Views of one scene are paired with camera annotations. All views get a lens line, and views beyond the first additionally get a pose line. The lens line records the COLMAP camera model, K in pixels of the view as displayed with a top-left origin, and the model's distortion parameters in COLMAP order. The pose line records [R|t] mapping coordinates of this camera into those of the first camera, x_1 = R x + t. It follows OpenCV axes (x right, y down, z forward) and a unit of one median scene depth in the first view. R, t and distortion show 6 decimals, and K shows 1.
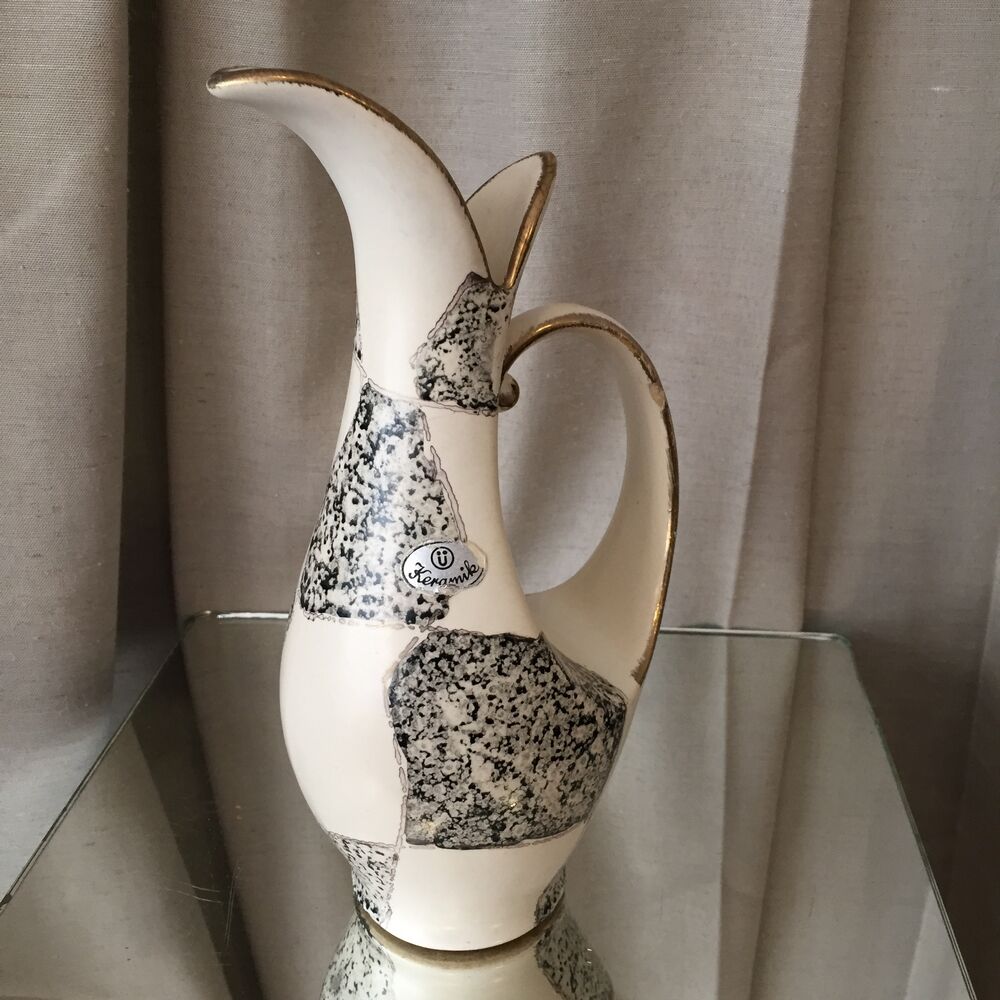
lens RADIAL K [[1169.5, 0, 500.0], [0, 1169.5, 500.0], [0, 0, 1]] dist [0.063892, -0.073948]
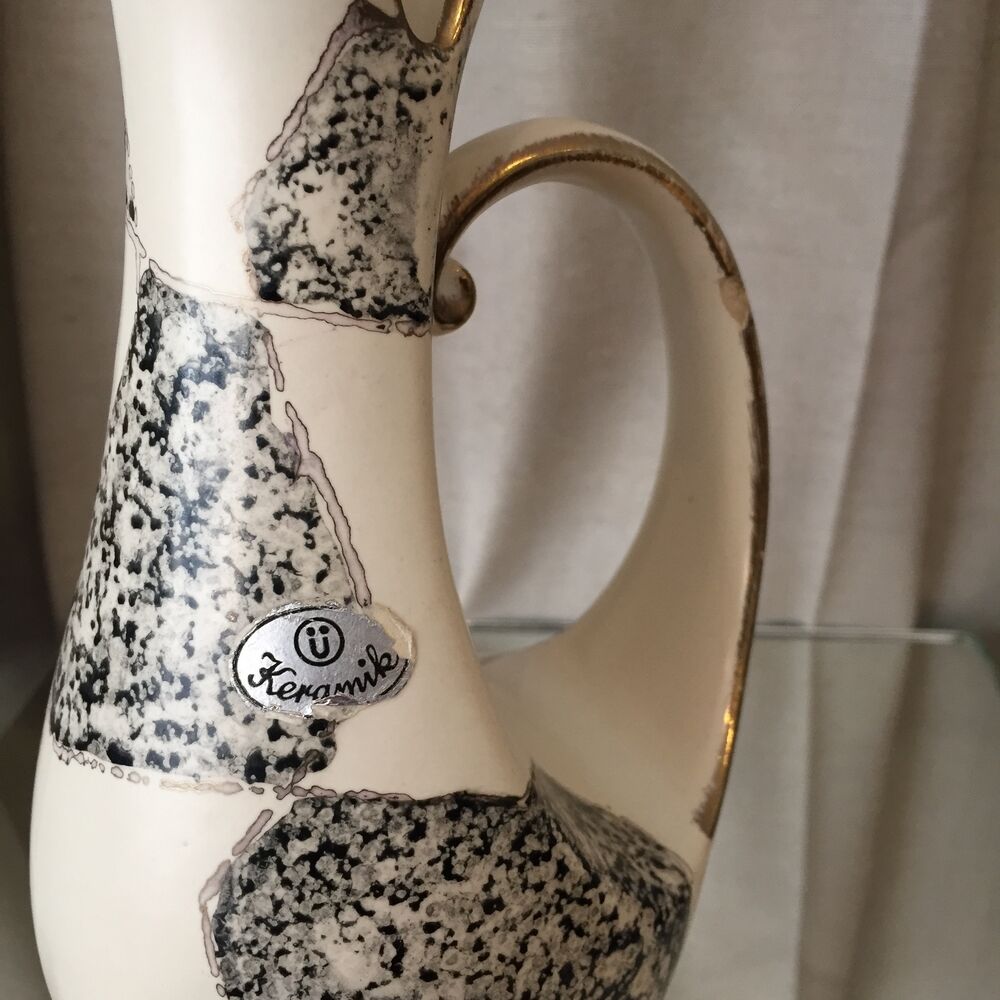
lens RADIAL K [[1169.5, 0, 500.0], [0, 1169.5, 500.0], [0, 0, 1]] dist [0.063892, -0.073948]
pose [[0.999177, -0.023028, 0.033400, 0.008630], [0.022145, 0.999402, 0.026543, -0.017702], [-0.033992, -0.025782, 0.999090, 0.525206]]
